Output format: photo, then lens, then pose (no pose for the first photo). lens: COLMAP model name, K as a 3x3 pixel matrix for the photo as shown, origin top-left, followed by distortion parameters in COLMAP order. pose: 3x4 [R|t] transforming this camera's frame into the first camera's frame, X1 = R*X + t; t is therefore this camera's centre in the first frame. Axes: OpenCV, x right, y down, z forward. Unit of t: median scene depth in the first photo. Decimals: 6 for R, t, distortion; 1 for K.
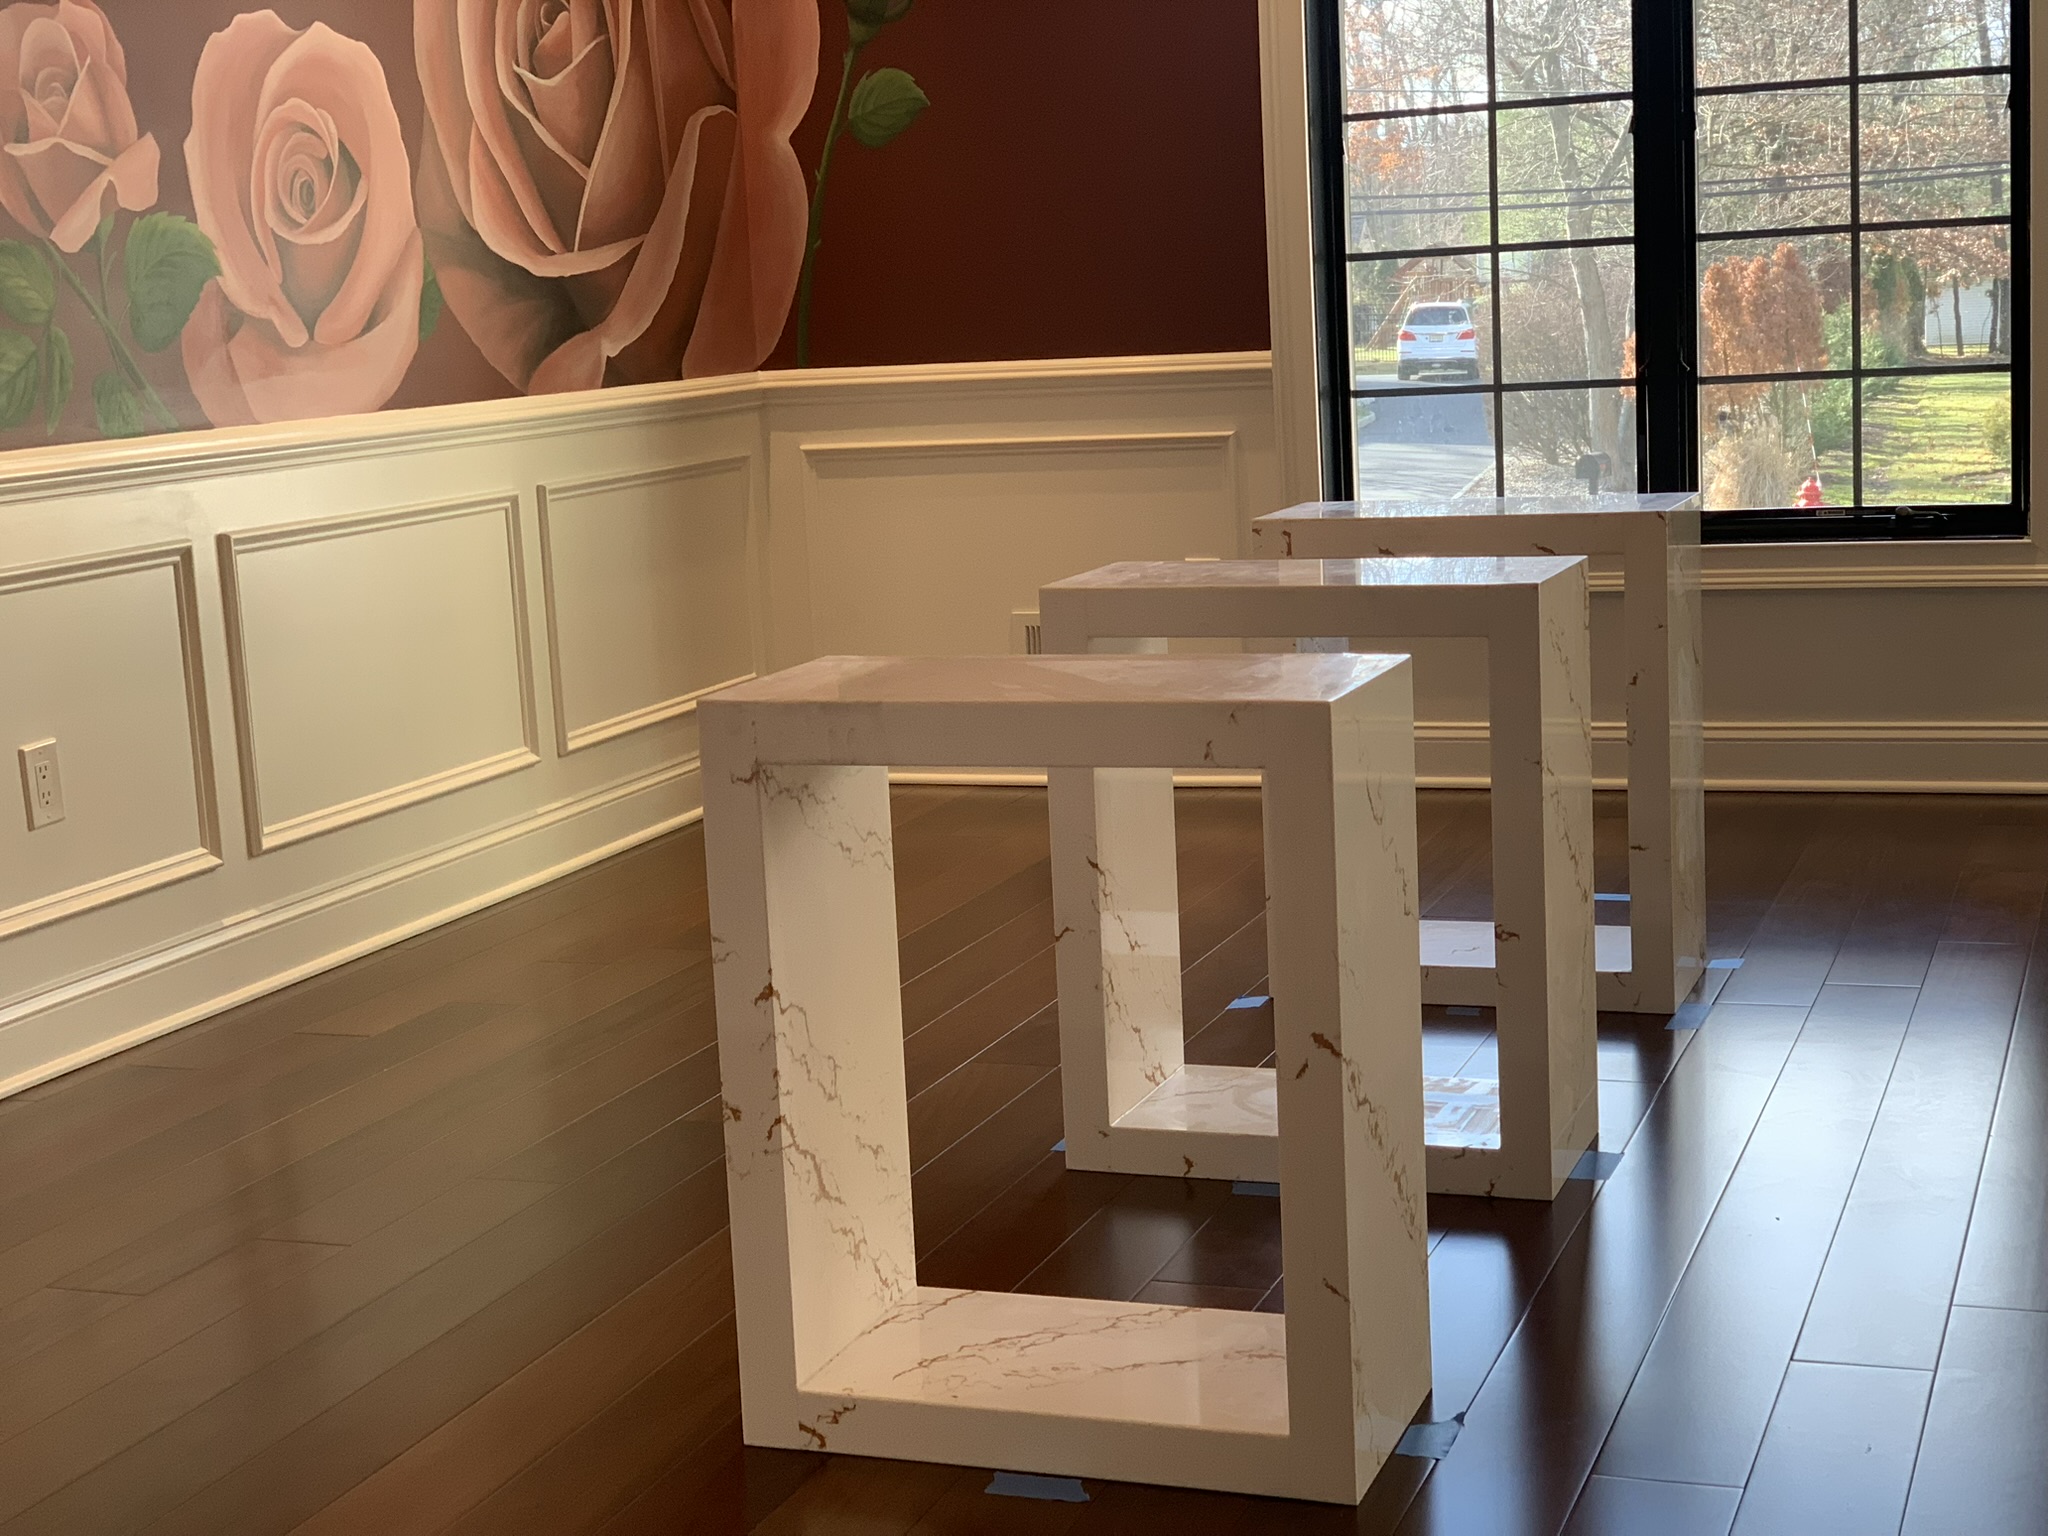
lens RADIAL K [[3043.5, 0, 1062.3], [0, 3043.5, 799.1], [0, 0, 1]] dist [0.030764, 0.000000]
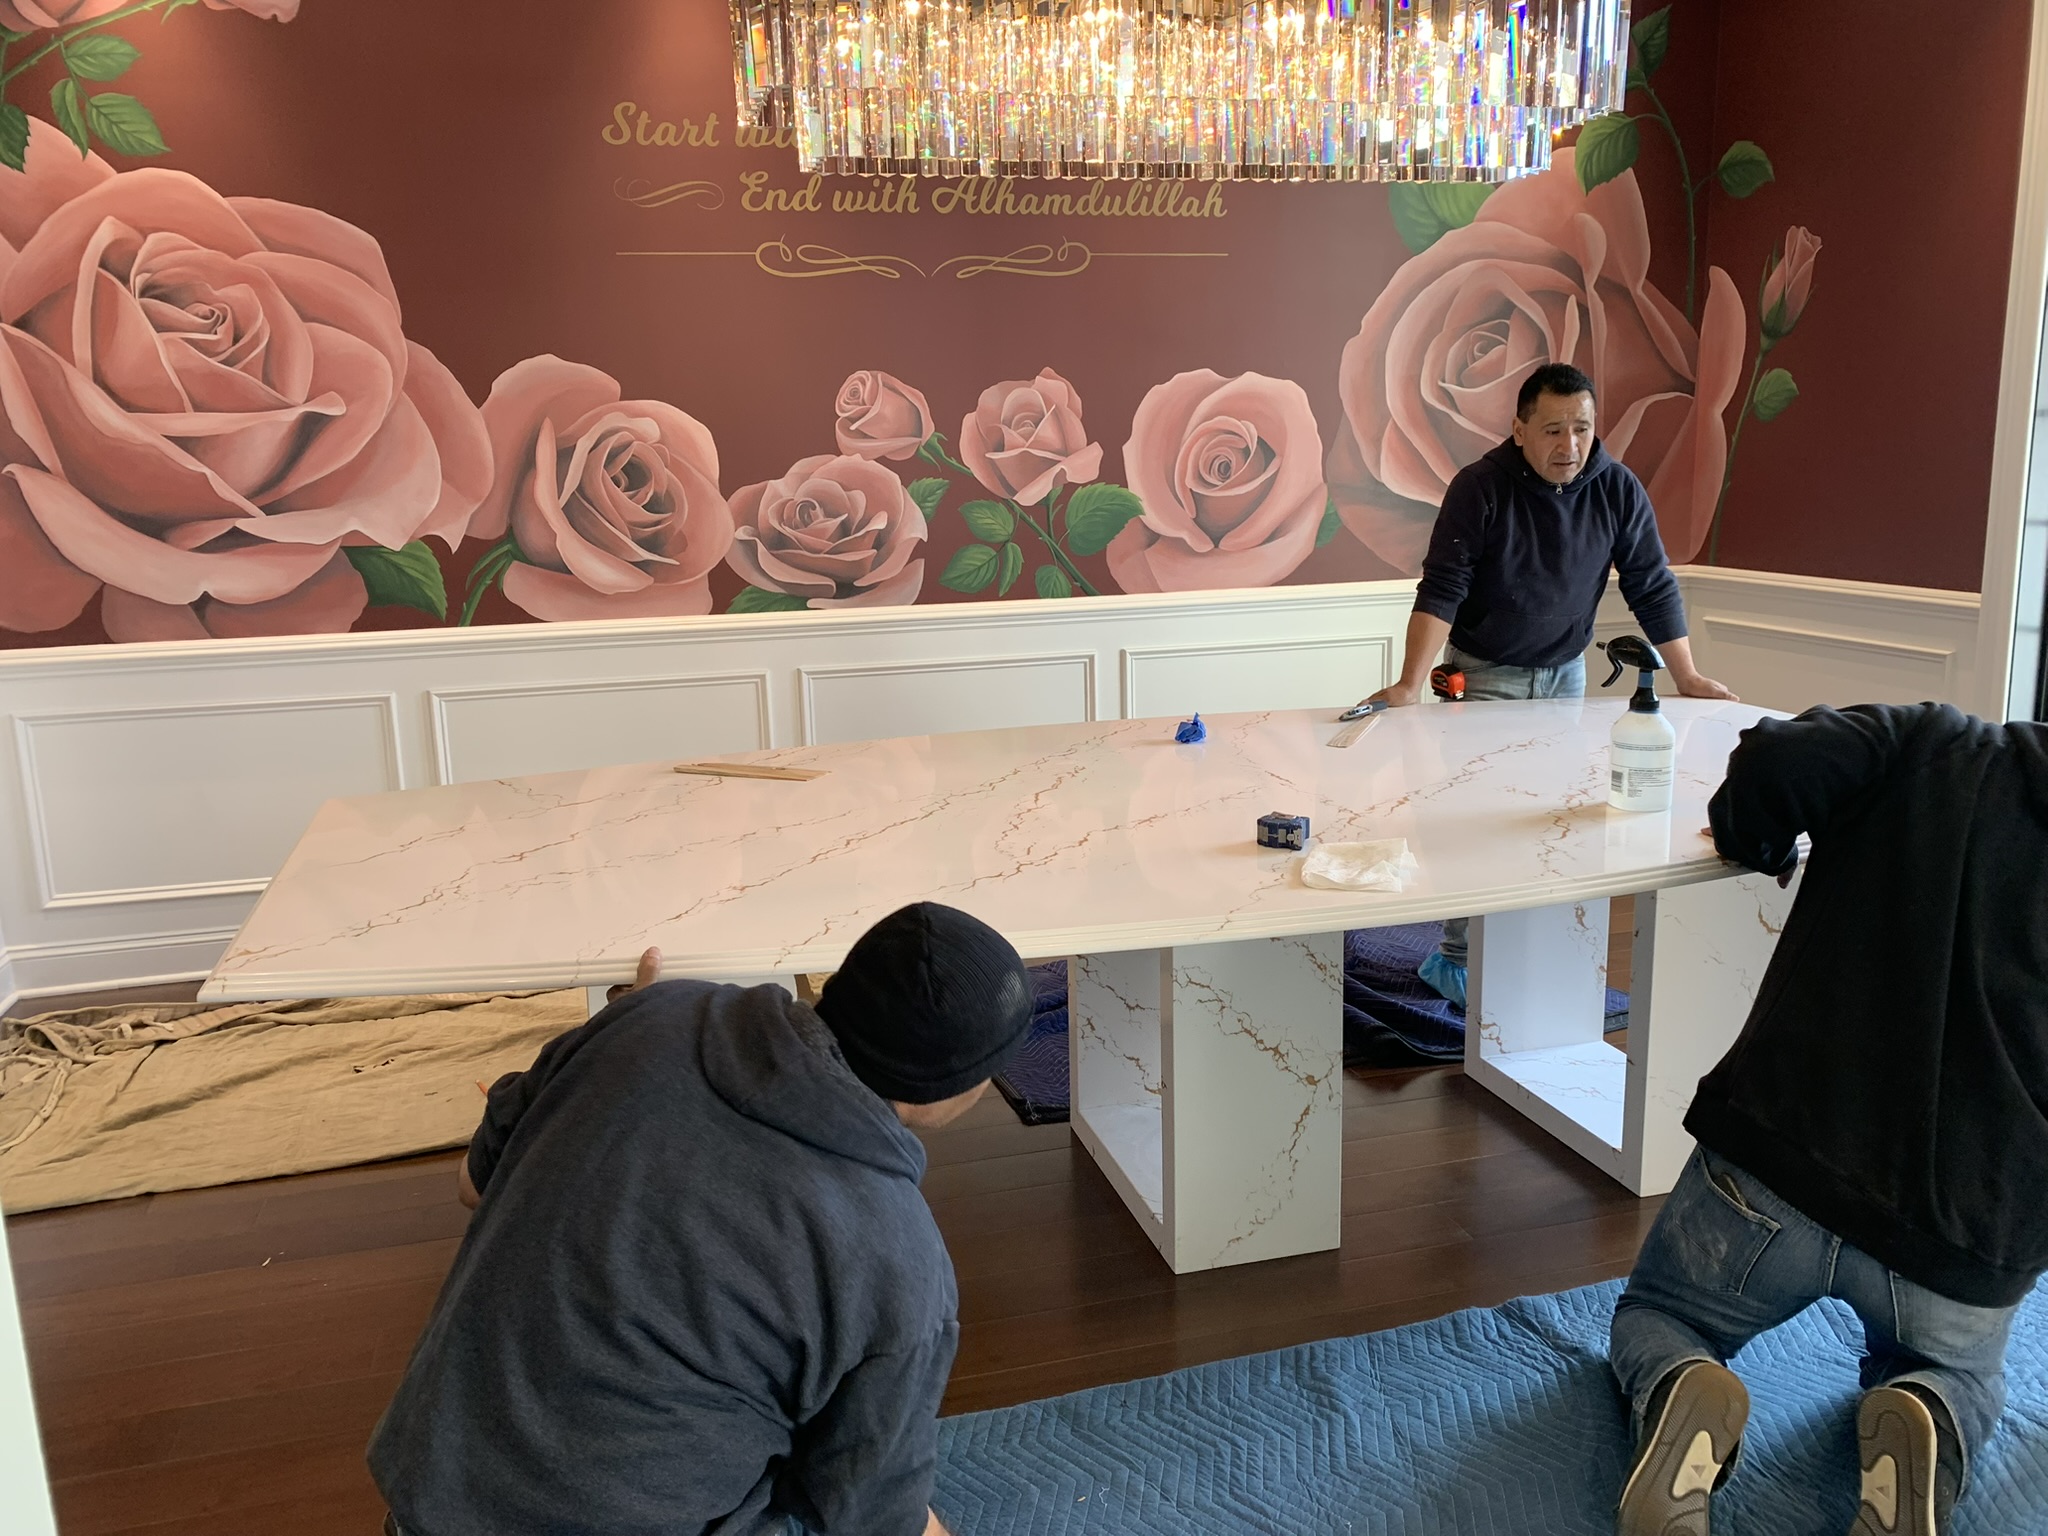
lens RADIAL K [[1558.7, 0, 1018.7], [0, 1558.7, 758.4], [0, 0, 1]] dist [0.043313, -0.080980]
pose [[0.585428, 0.192552, -0.787527, 0.447475], [-0.142668, 0.980695, 0.133726, -0.134025], [0.798073, 0.034068, 0.601597, 0.340520]]
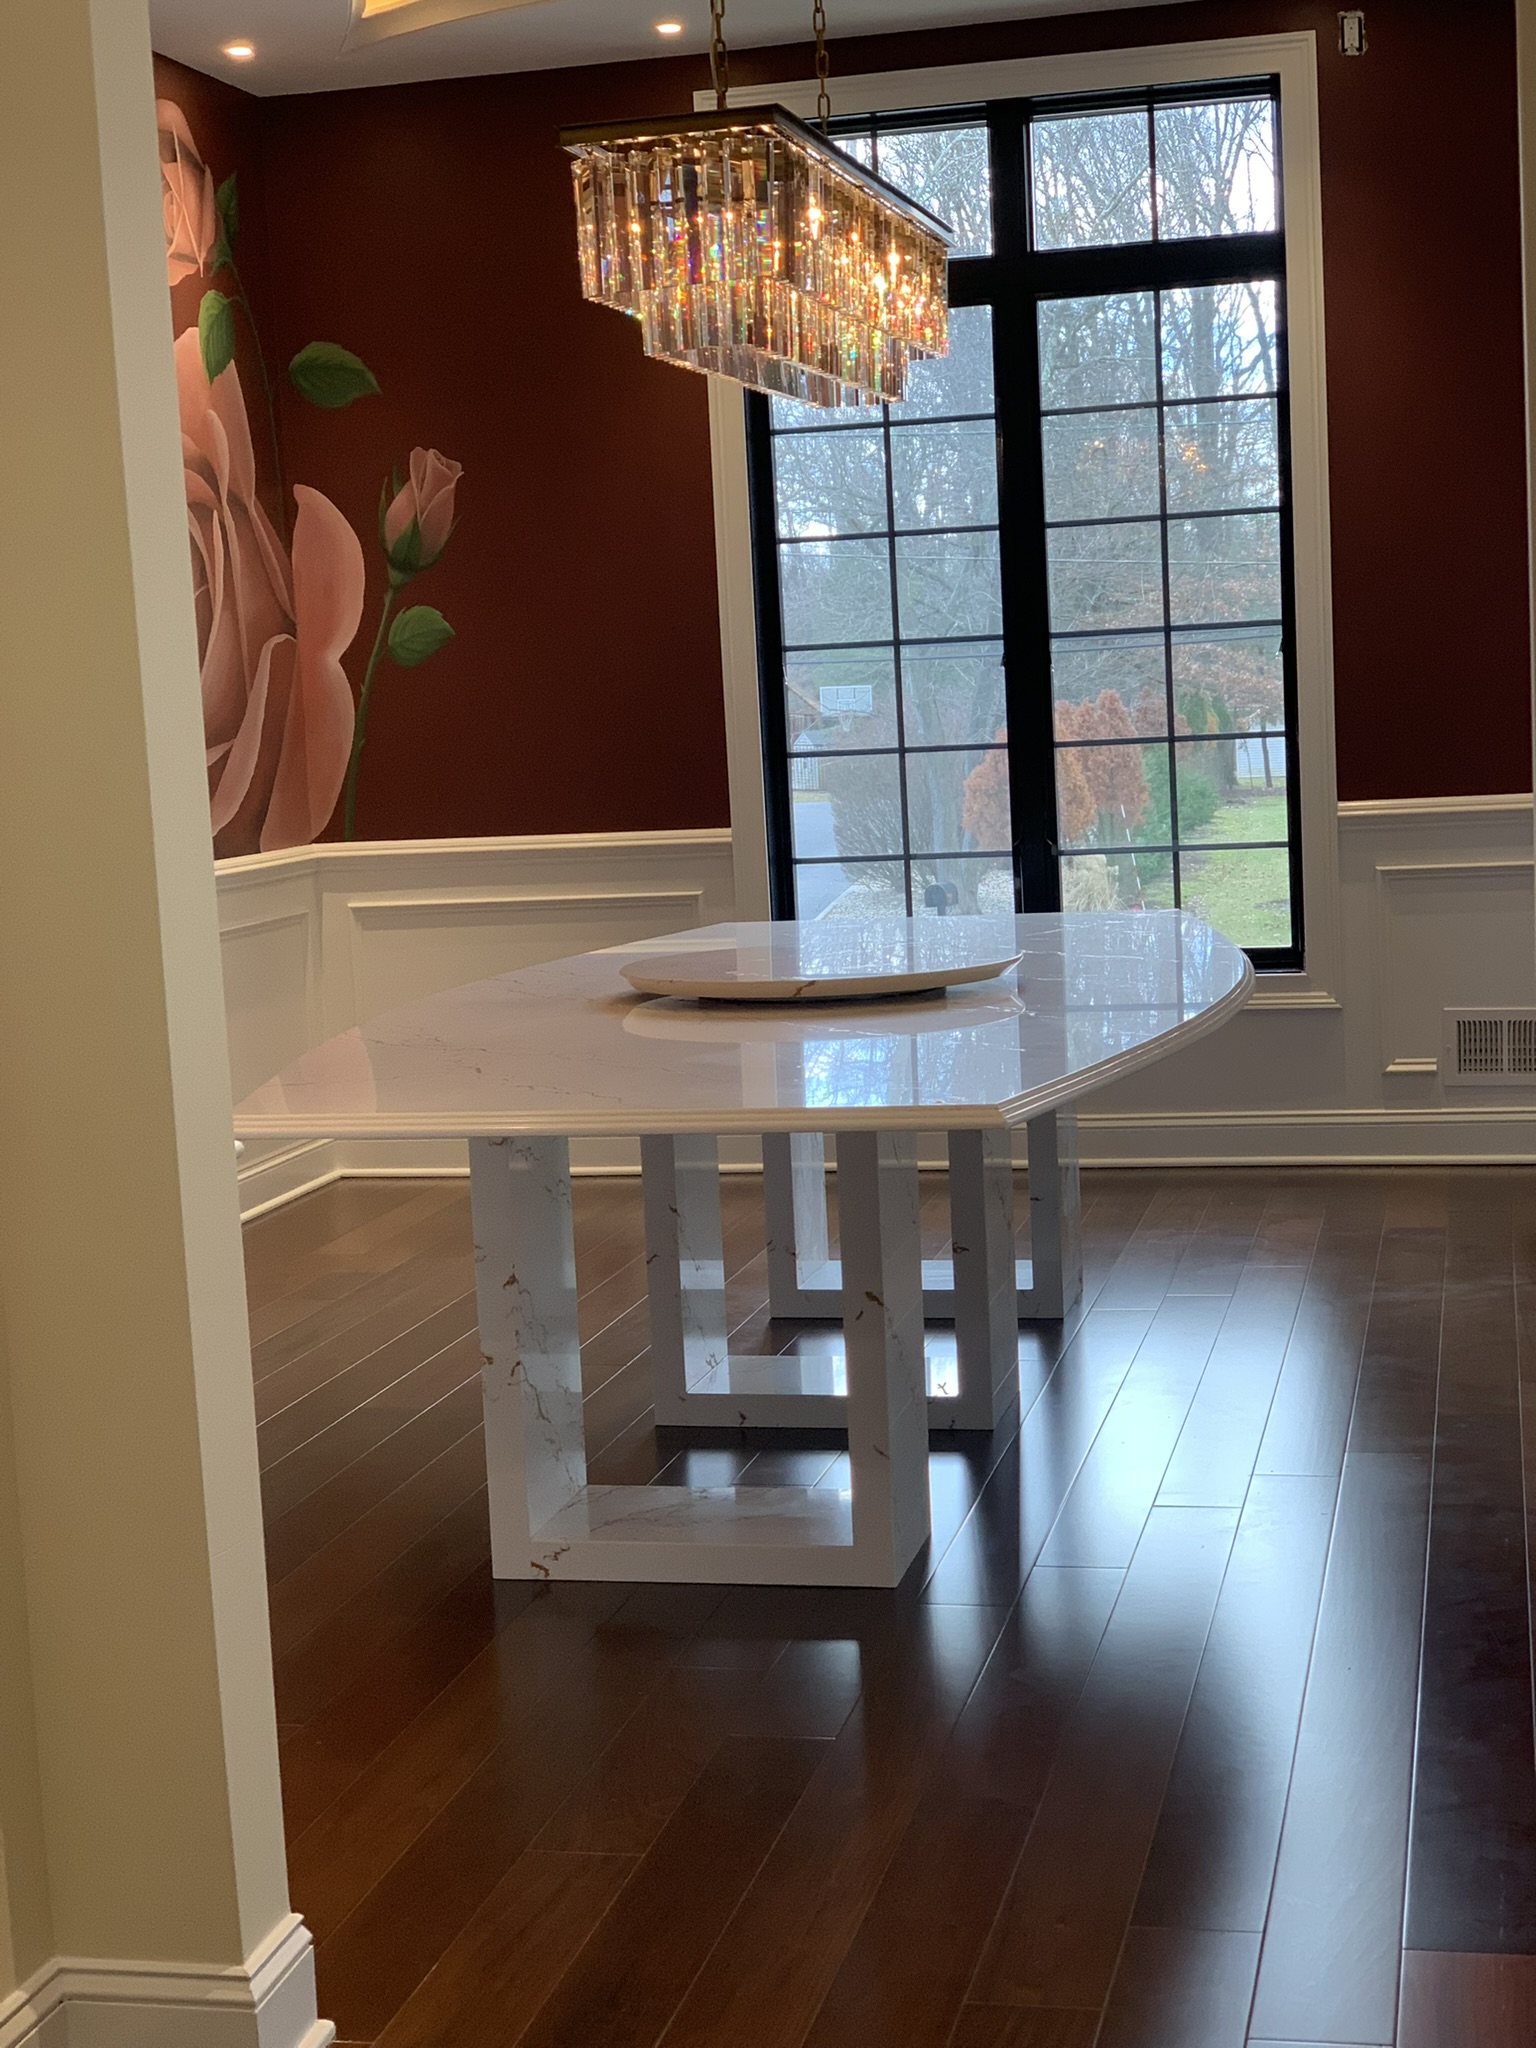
lens RADIAL K [[3043.5, 0, 821.7], [0, 3043.5, 1034.3], [0, 0, 1]] dist [0.030764, 0.000000]
pose [[0.990555, -0.012118, 0.136582, -0.084628], [0.020385, 0.998033, -0.059291, 0.018497], [-0.135595, 0.061515, 0.988853, -0.322447]]
